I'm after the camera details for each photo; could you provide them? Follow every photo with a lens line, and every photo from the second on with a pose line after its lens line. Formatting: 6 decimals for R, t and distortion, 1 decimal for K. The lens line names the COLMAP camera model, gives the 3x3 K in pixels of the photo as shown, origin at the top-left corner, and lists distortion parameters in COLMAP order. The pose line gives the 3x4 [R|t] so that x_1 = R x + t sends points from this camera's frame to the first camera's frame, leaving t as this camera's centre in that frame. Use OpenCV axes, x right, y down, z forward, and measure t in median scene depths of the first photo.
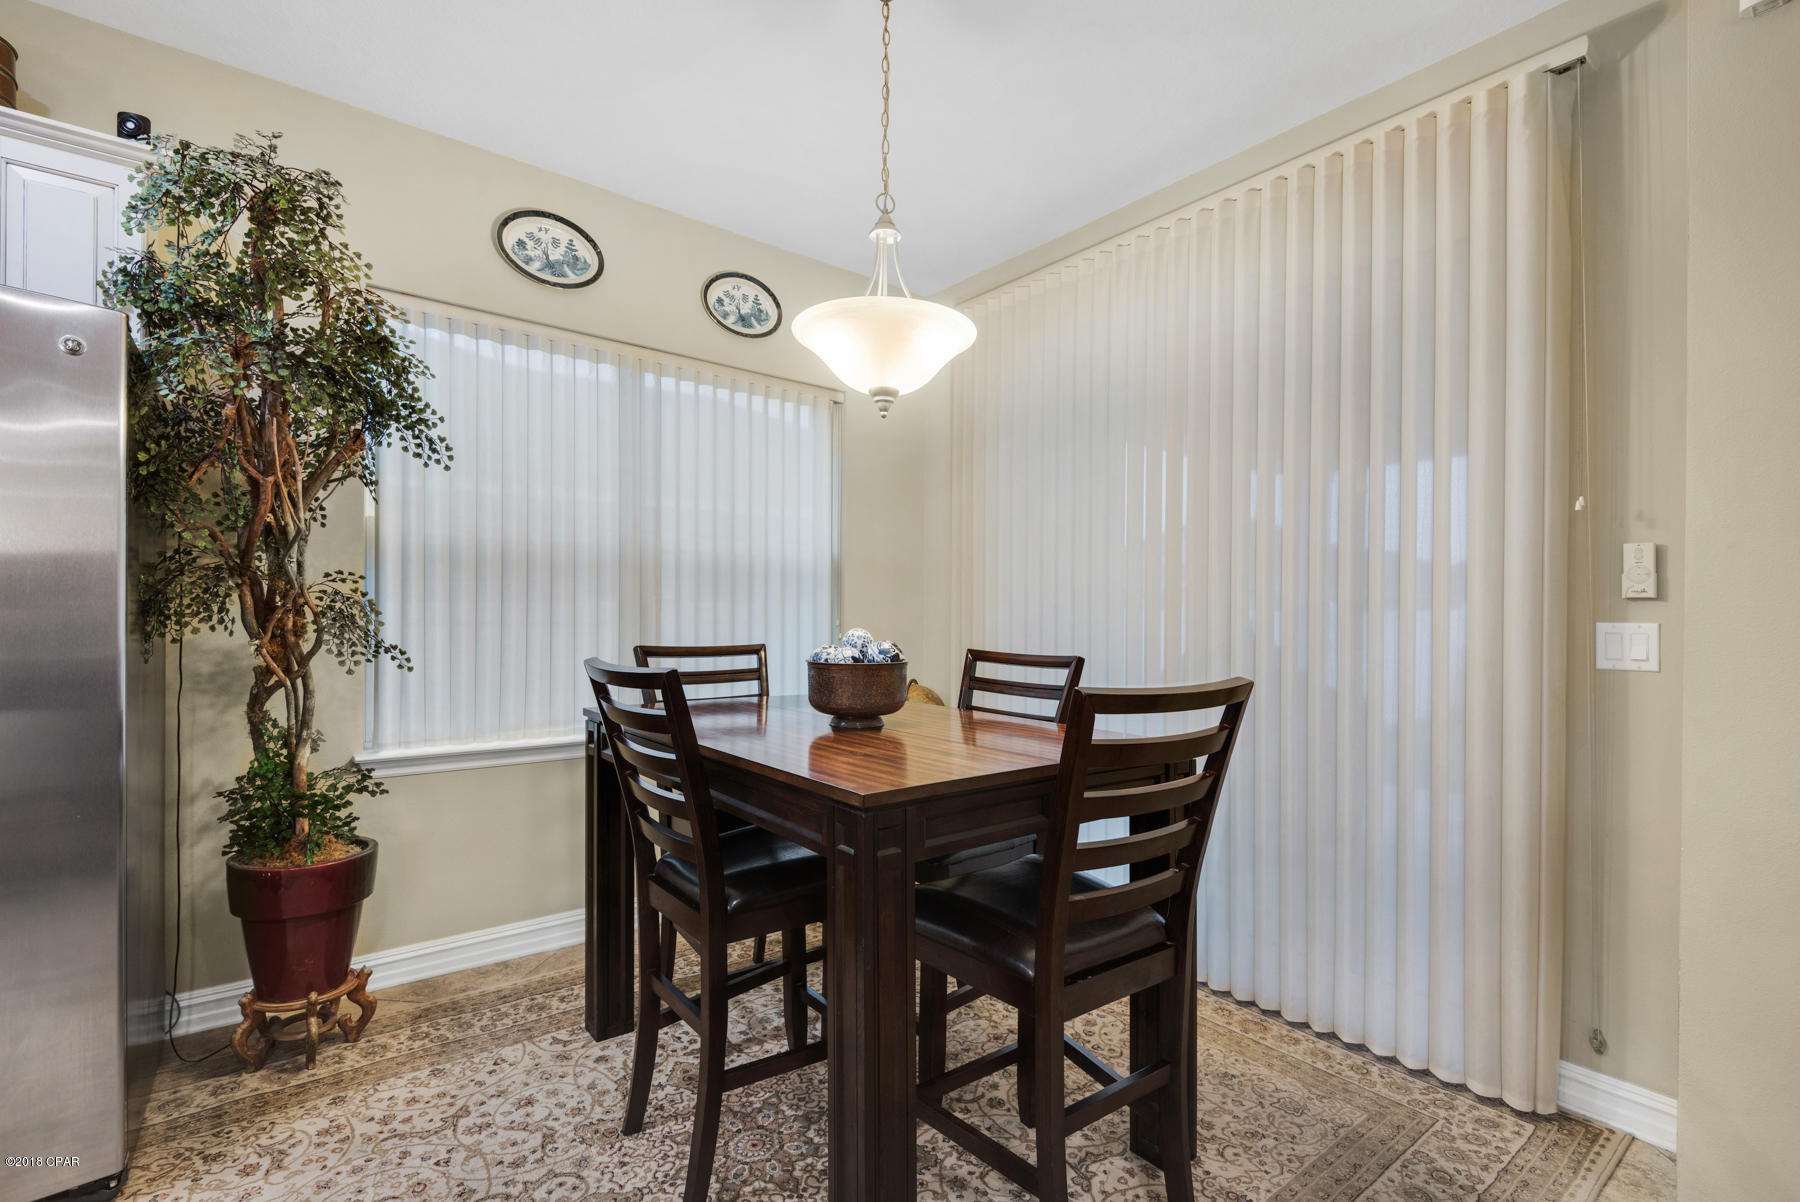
lens RADIAL K [[802.9, 0, 890.8], [0, 802.9, 605.7], [0, 0, 1]] dist [0.003087, 0.000085]
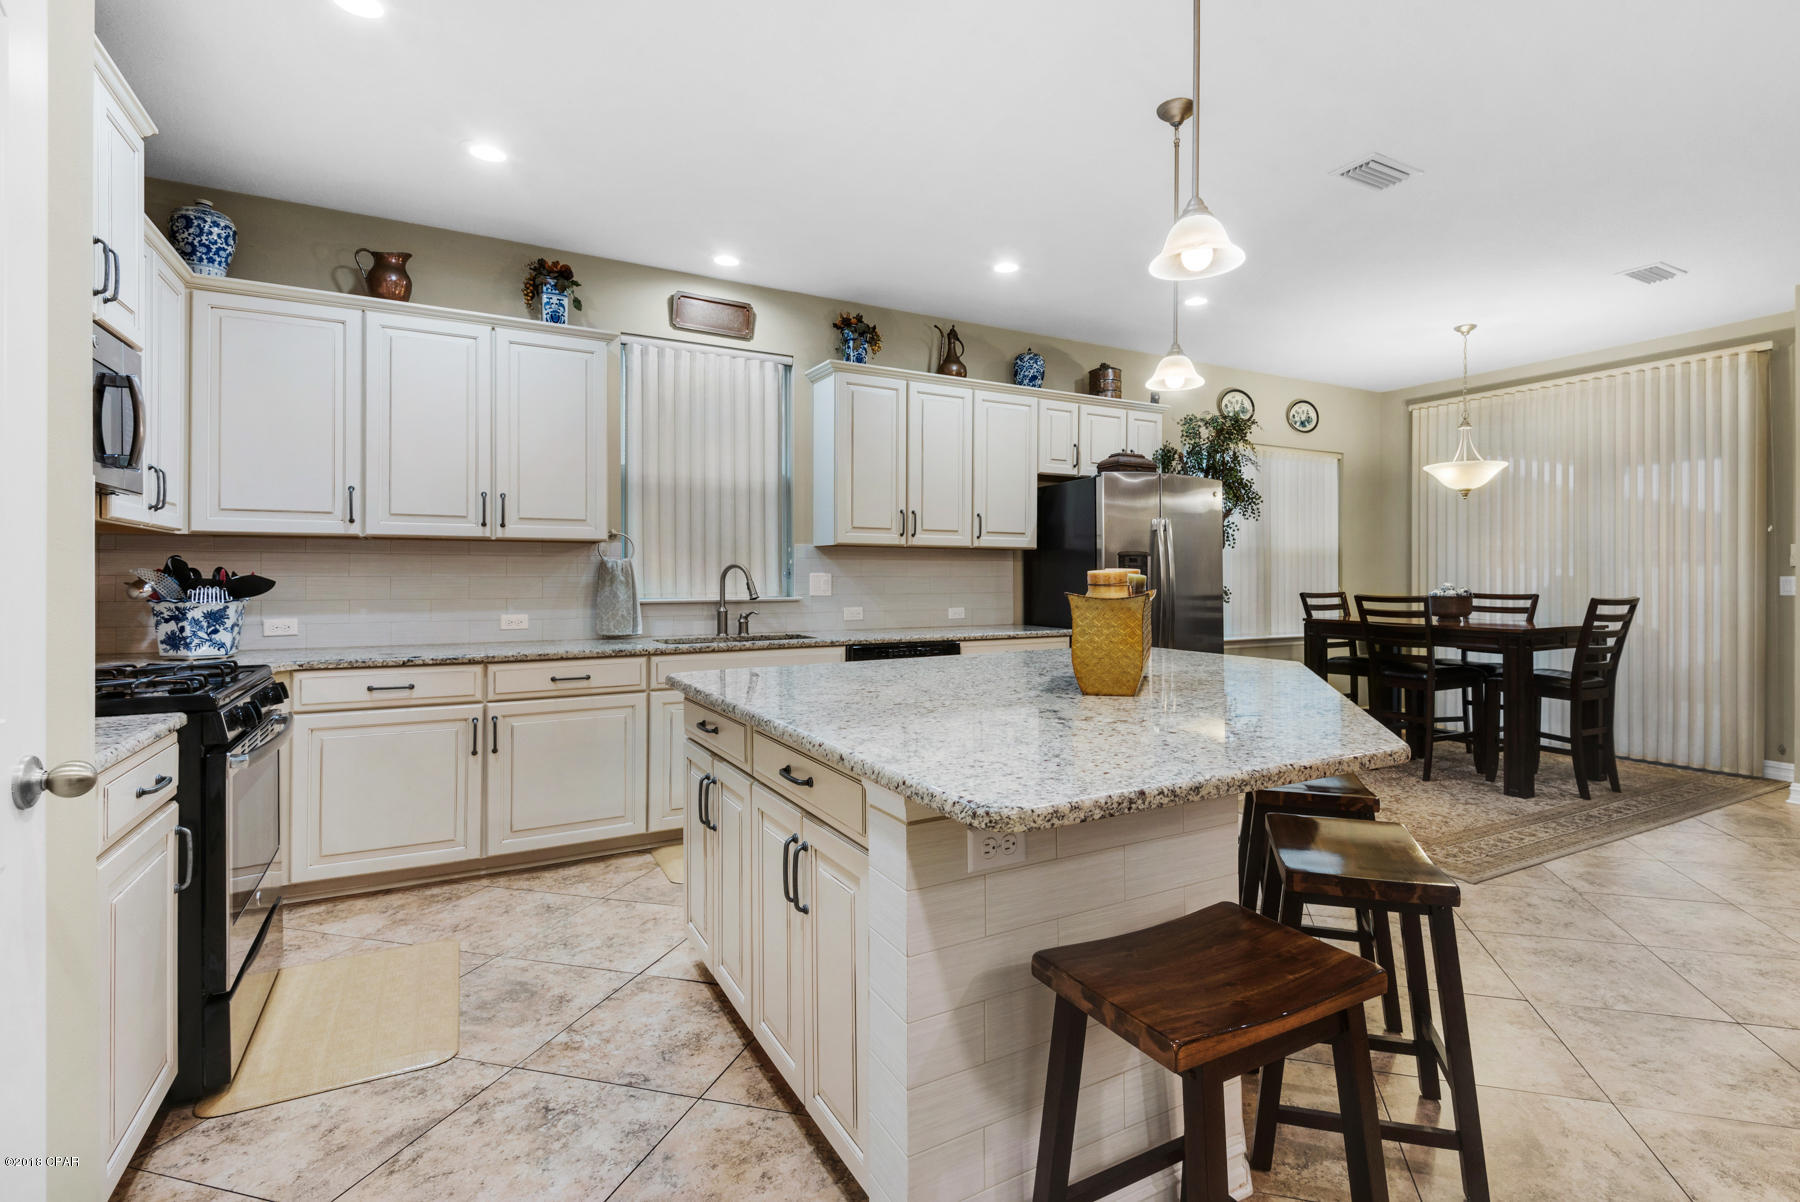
lens RADIAL K [[865.8, 0, 967.0], [0, 865.8, 582.6], [0, 0, 1]] dist [0.020063, -0.000685]
pose [[0.995547, -0.012420, -0.093441, -1.276065], [0.013205, 0.999882, 0.007788, -0.011991], [0.093333, -0.008988, 0.995594, -1.817435]]
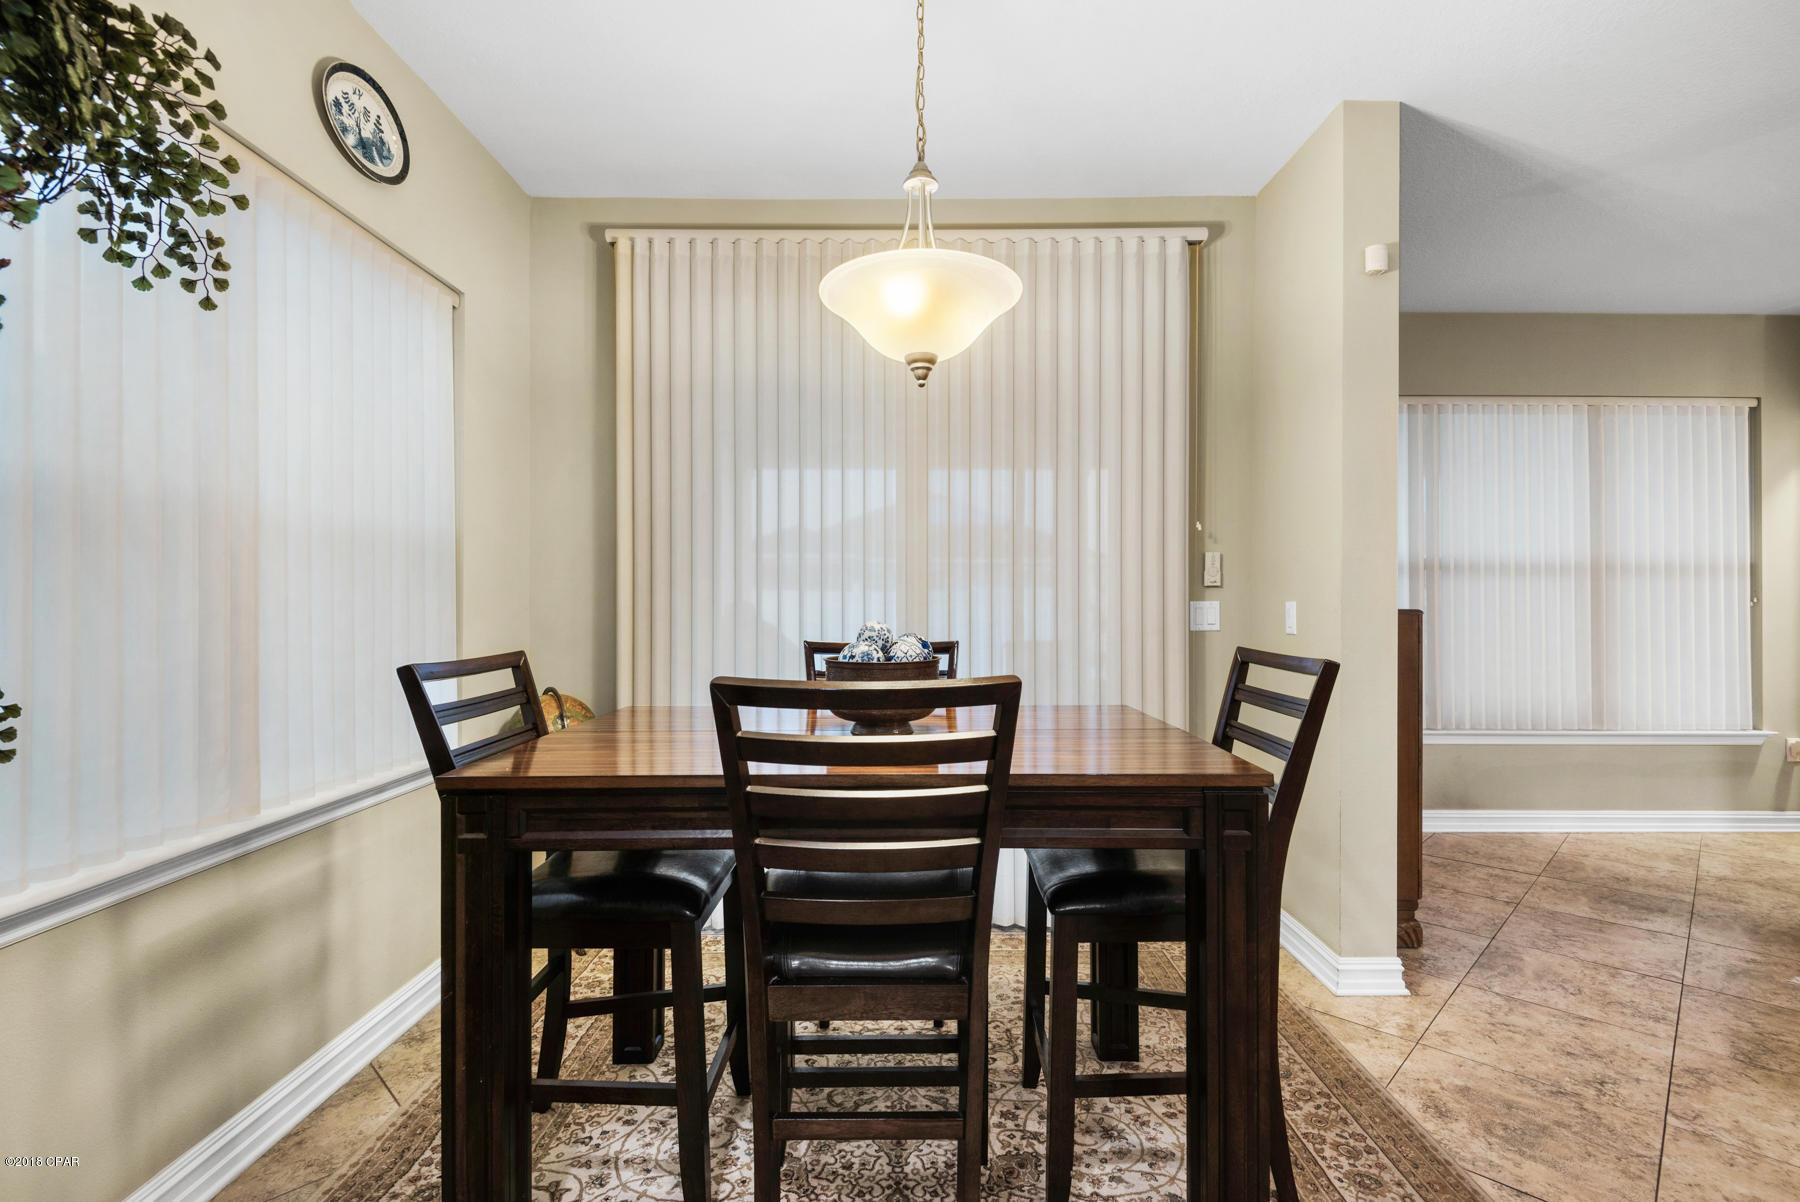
lens RADIAL K [[857.8, 0, 900.0], [0, 857.8, 601.0], [0, 0, 1]] dist [0.001470, -0.000244]
pose [[0.609362, -0.013030, 0.792785, -0.760340], [0.008634, 0.999915, 0.009798, -0.001039], [-0.792845, 0.000874, 0.609423, 0.410854]]
